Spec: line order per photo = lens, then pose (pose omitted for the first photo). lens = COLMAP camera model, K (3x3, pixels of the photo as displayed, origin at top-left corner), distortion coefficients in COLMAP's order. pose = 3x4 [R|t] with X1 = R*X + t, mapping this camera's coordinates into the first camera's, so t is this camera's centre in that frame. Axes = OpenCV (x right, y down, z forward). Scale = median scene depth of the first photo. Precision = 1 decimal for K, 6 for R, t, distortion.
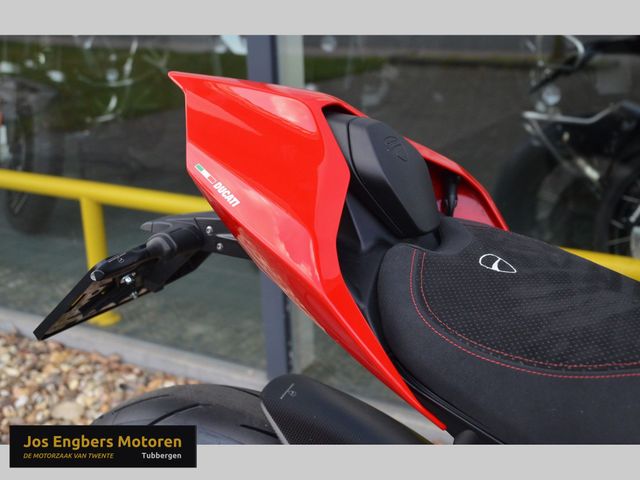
lens RADIAL K [[828.3, 0, 380.5], [0, 828.3, 239.3], [0, 0, 1]] dist [-0.013402, 0.499468]
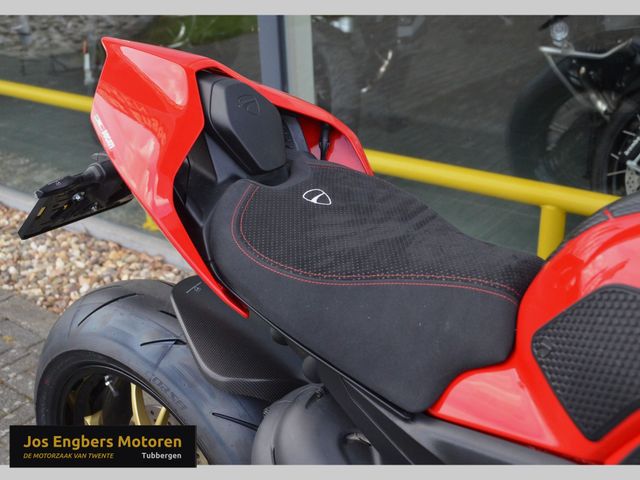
lens RADIAL K [[812.9, 0, 374.8], [0, 812.9, 244.6], [0, 0, 1]] dist [-0.037910, 0.296654]
pose [[0.989186, 0.045101, -0.139560, 0.145558], [-0.029538, 0.993309, 0.111642, -0.014726], [0.143661, -0.106312, 0.983900, -0.088489]]
